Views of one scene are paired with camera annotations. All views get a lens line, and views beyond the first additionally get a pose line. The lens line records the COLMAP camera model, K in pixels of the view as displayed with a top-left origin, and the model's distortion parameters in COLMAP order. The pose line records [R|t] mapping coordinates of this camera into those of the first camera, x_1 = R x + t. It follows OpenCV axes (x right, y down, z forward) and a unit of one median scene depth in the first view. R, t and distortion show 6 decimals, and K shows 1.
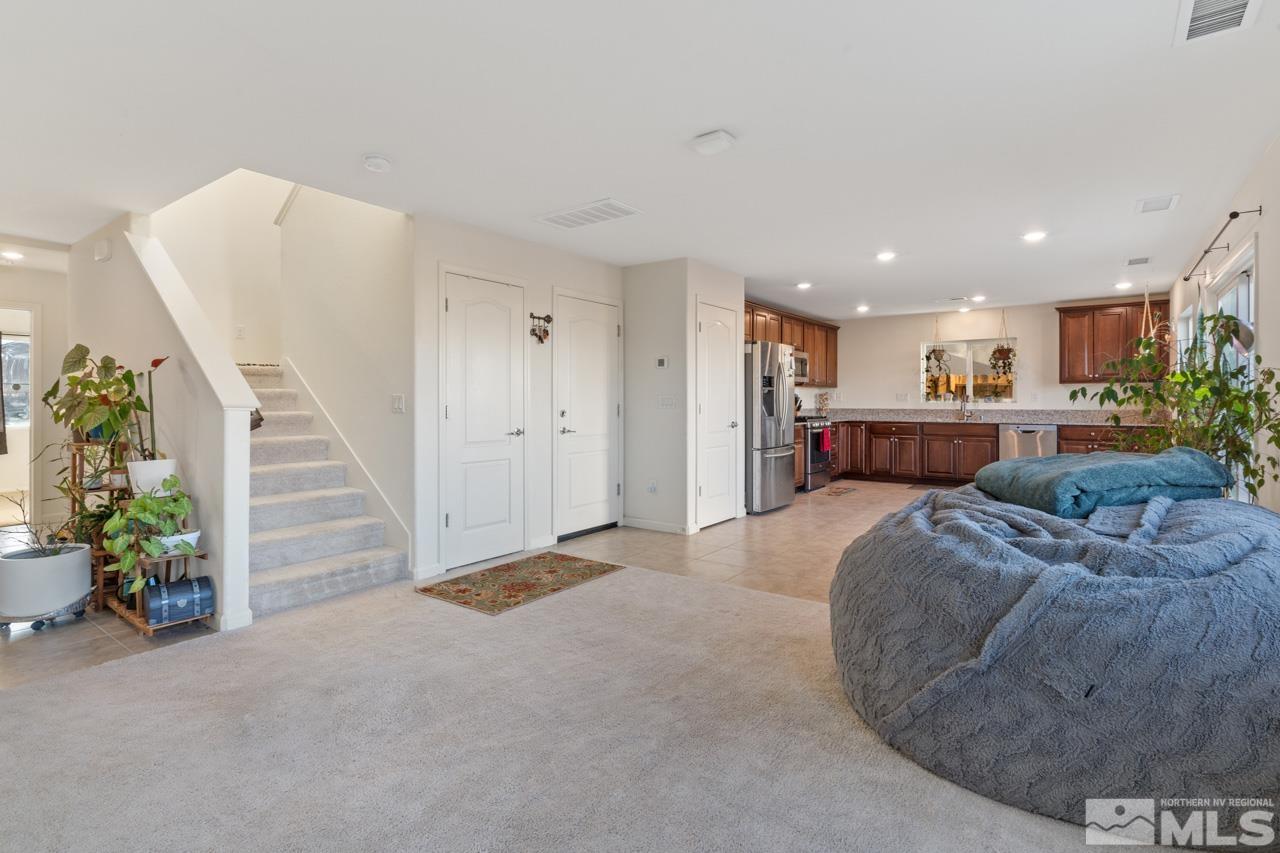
lens RADIAL K [[620.6, 0, 638.2], [0, 620.6, 406.3], [0, 0, 1]] dist [0.006338, 0.000356]
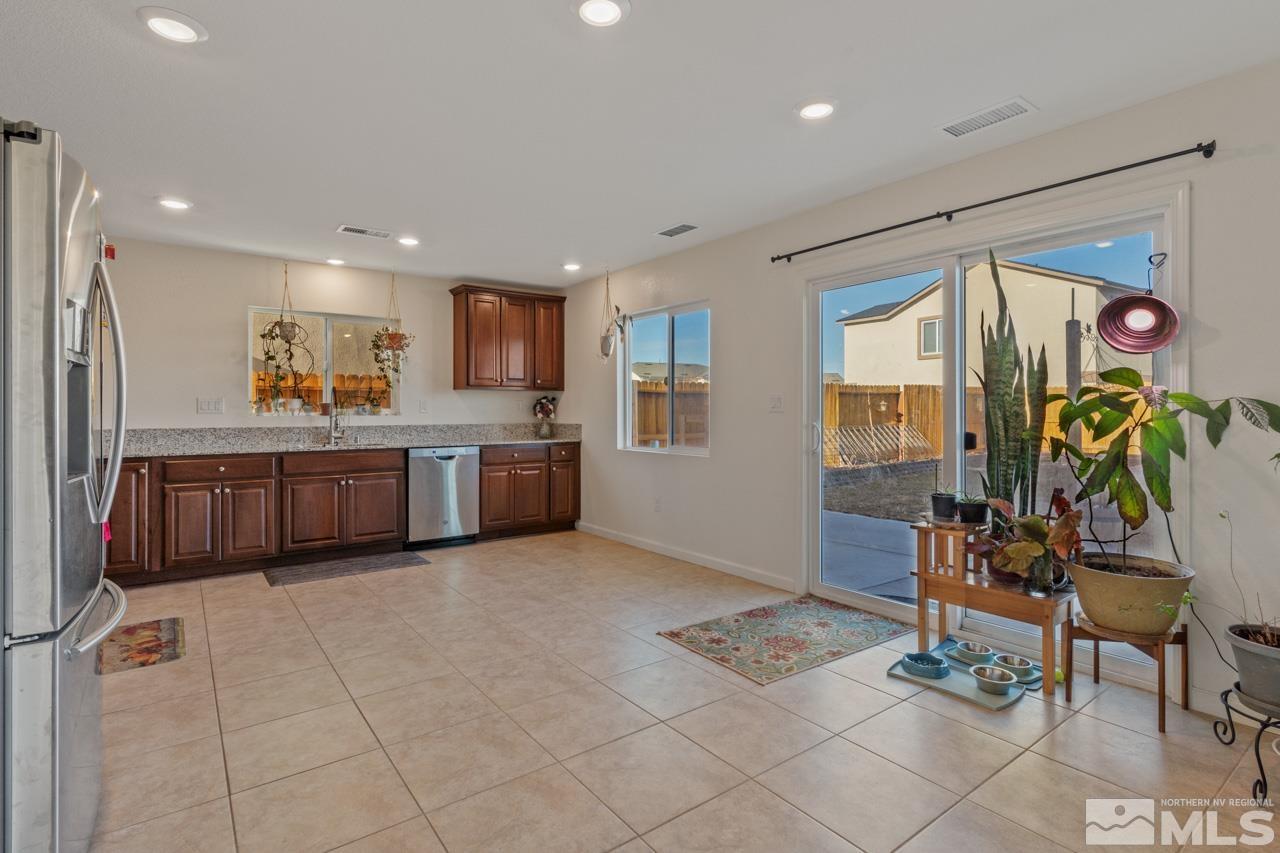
lens RADIAL K [[620.6, 0, 633.4], [0, 620.6, 413.5], [0, 0, 1]] dist [0.006338, 0.000356]
pose [[0.293759, -0.000979, 0.955879, 0.031577], [0.009991, 0.999948, -0.002046, -0.003637], [-0.955827, 0.010151, 0.293754, 0.548102]]
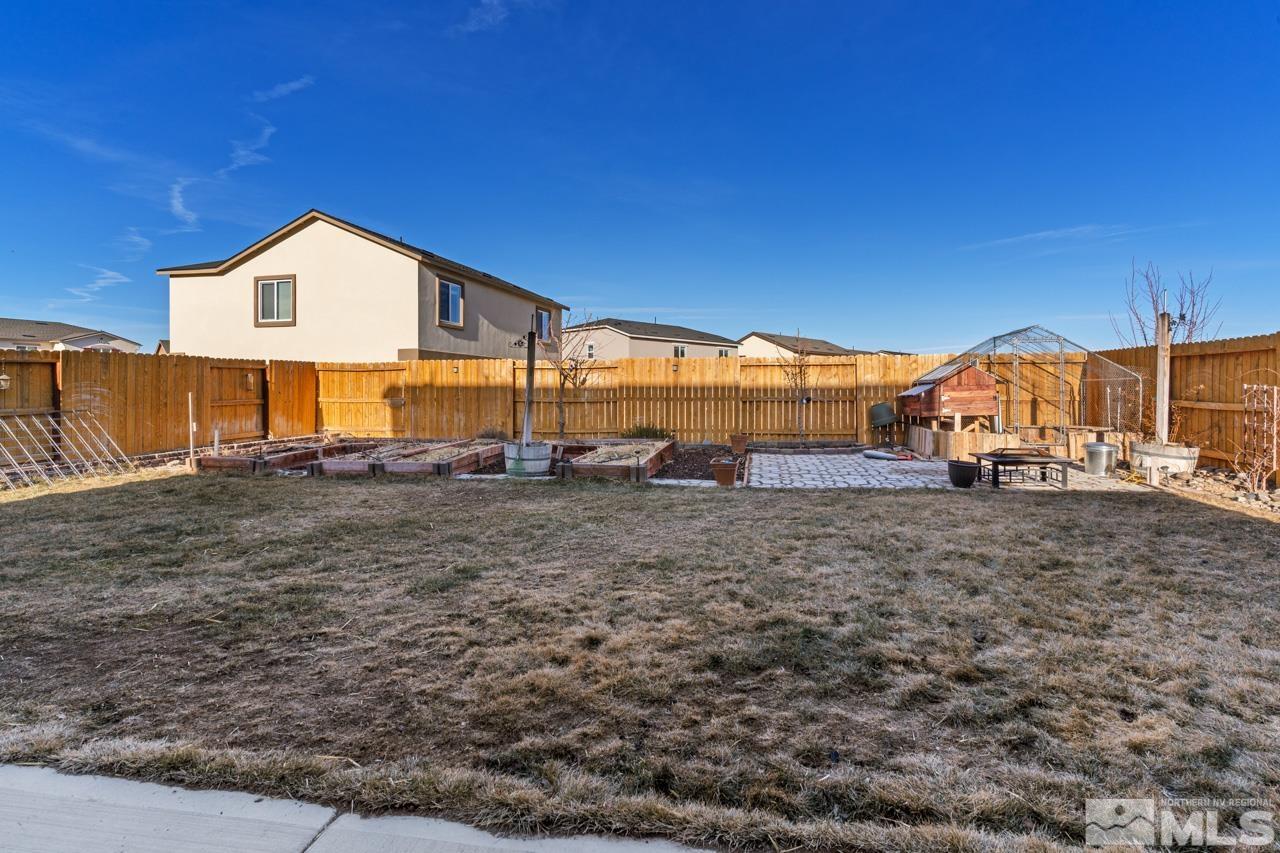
lens RADIAL K [[620.6, 0, 639.3], [0, 620.6, 393.0], [0, 0, 1]] dist [0.006338, 0.000356]
pose [[-0.459752, -0.001726, 0.888046, 0.404875], [0.007353, 0.999956, 0.005750, 0.000255], [-0.888017, 0.009173, -0.459719, -0.058955]]
